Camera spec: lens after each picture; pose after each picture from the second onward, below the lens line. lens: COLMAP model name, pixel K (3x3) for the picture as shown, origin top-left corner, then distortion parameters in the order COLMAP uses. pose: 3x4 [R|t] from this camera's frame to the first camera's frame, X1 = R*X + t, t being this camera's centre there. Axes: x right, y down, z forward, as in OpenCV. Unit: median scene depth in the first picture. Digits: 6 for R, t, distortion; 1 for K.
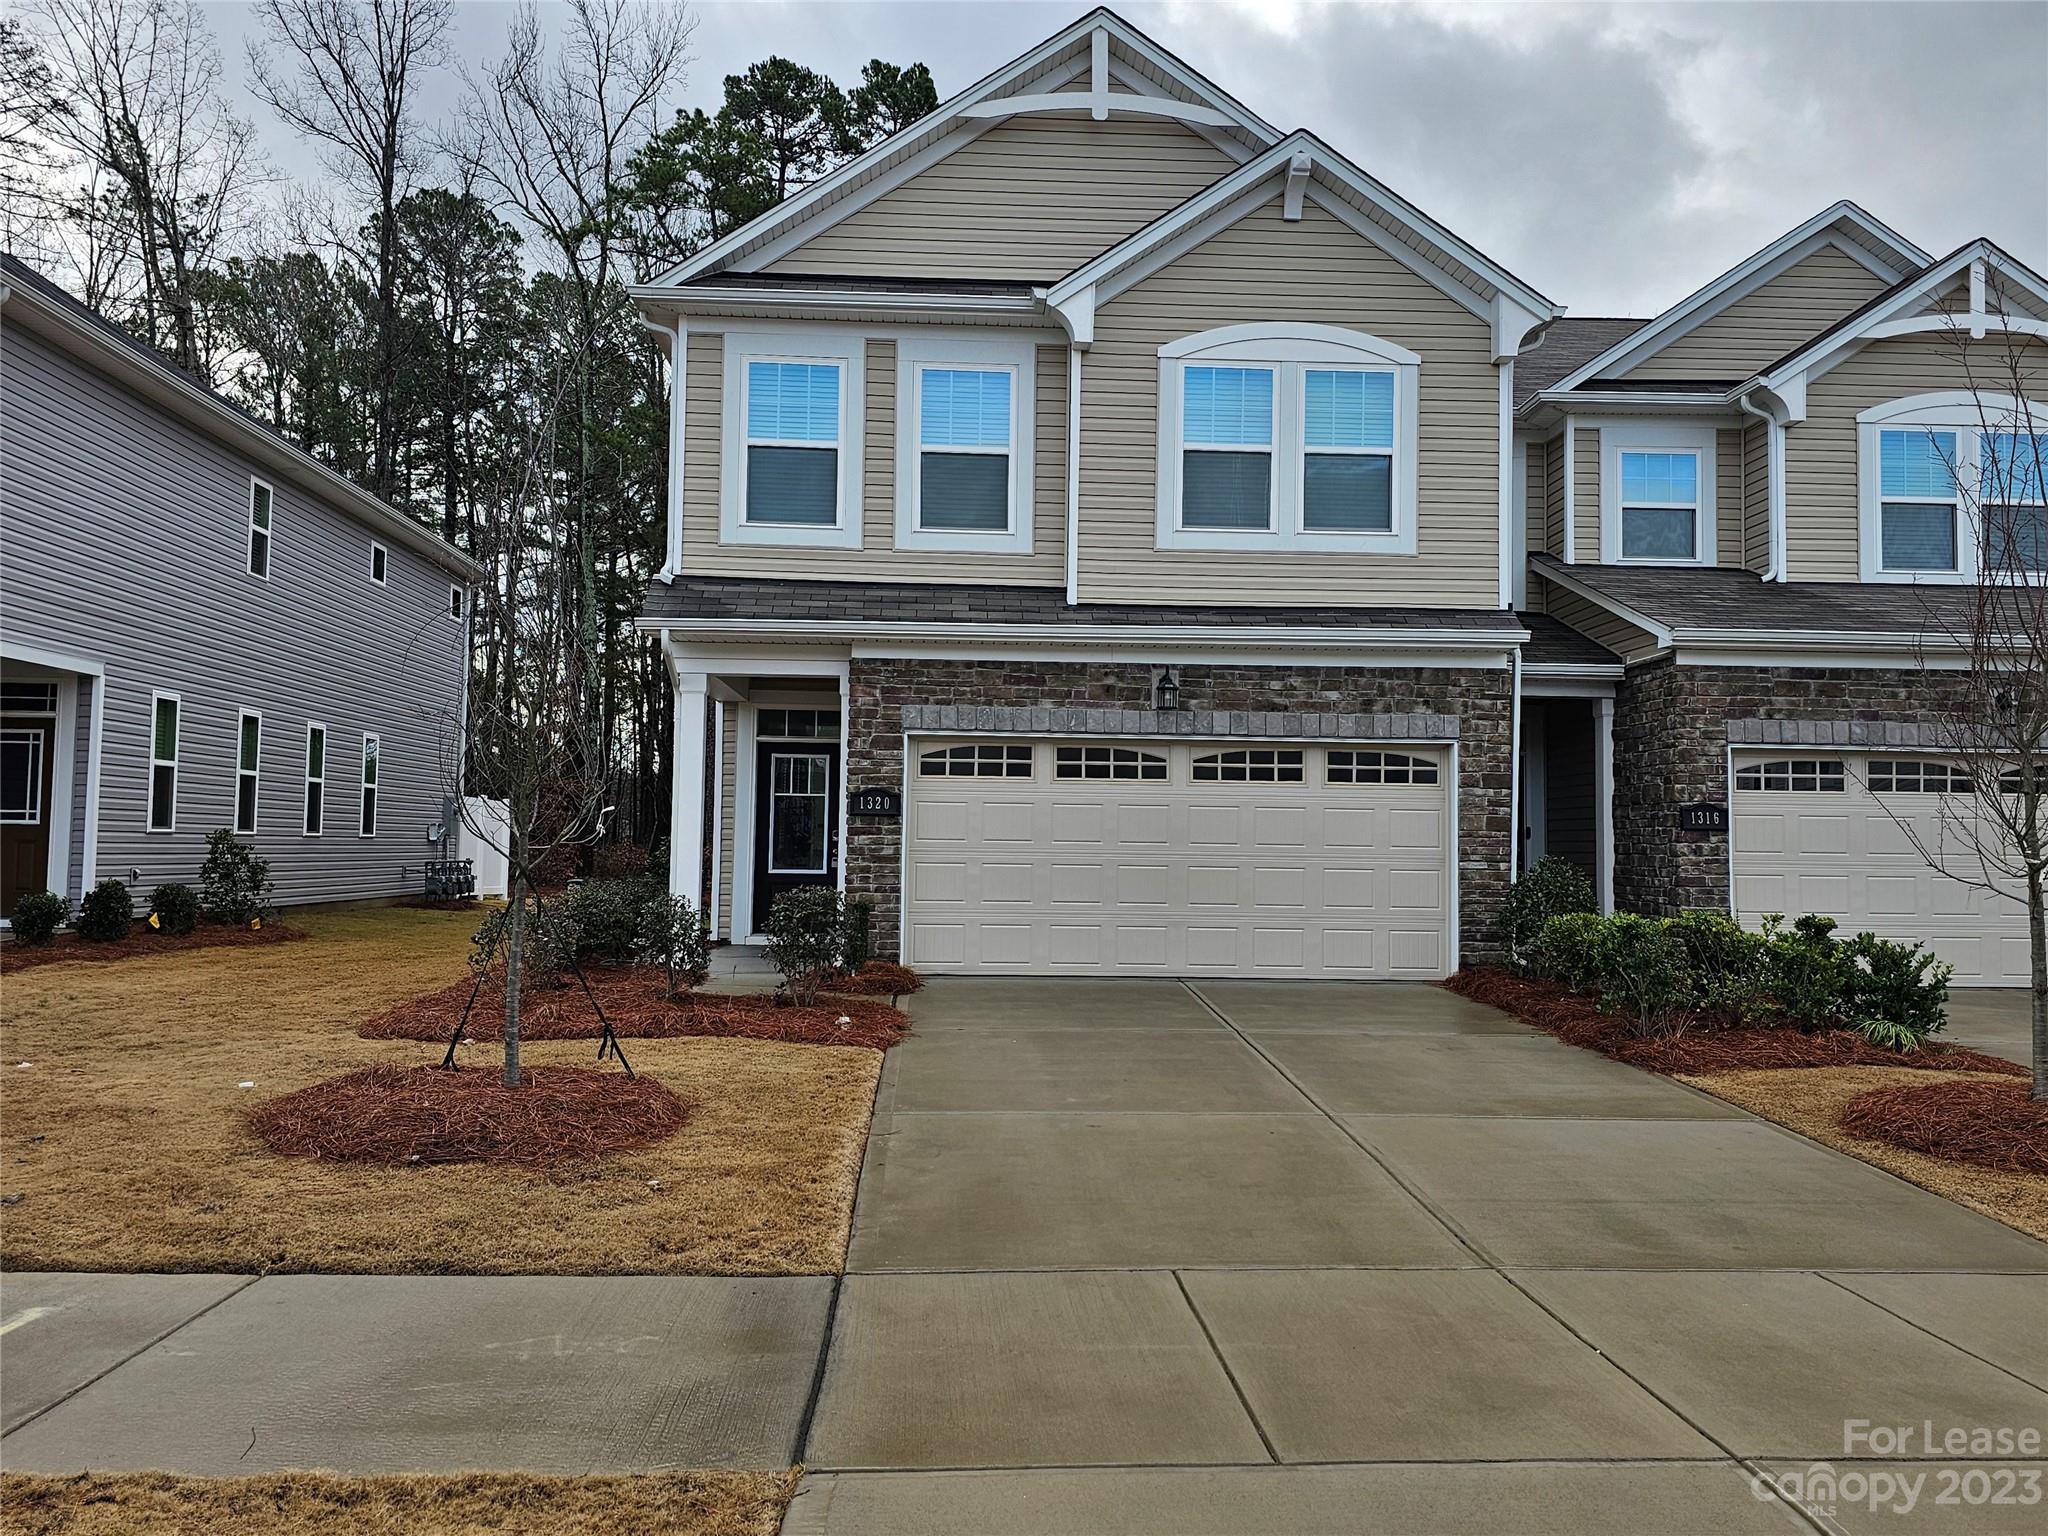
lens RADIAL K [[1604.0, 0, 1028.0], [0, 1604.0, 759.2], [0, 0, 1]] dist [0.076883, -0.080120]
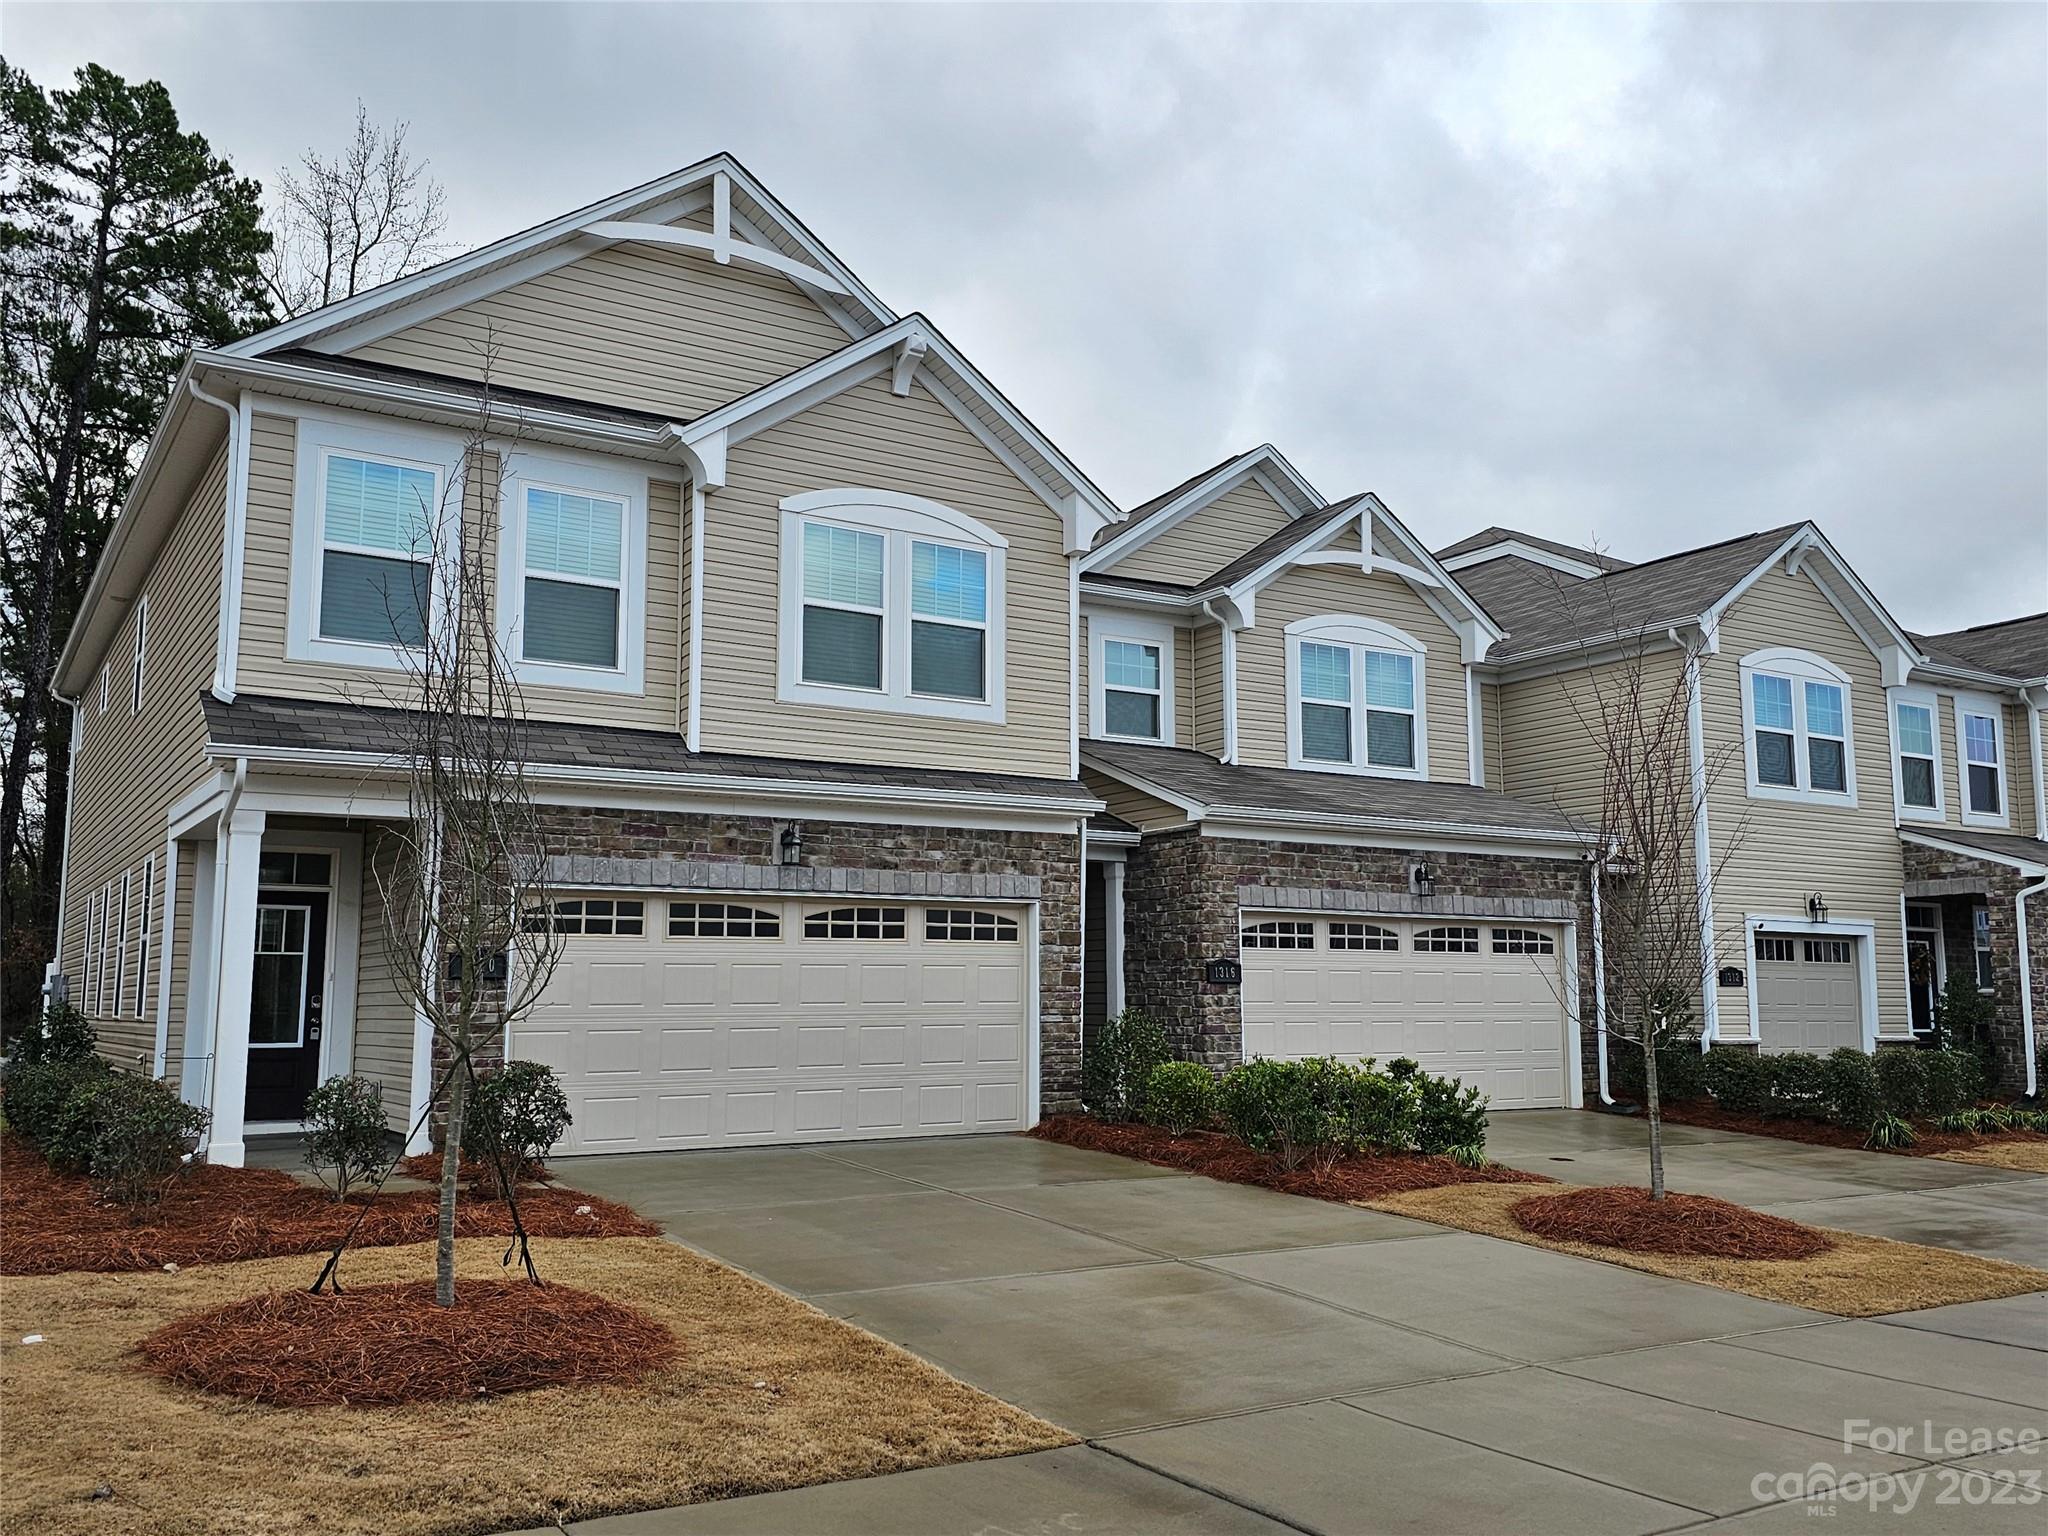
lens RADIAL K [[1706.7, 0, 1025.5], [0, 1706.7, 781.0], [0, 0, 1]] dist [0.098839, -0.072796]
pose [[0.878692, 0.046621, 0.475108, -0.278465], [-0.011912, 0.997051, -0.075808, -0.004704], [-0.477241, 0.060952, 0.876656, 0.013785]]
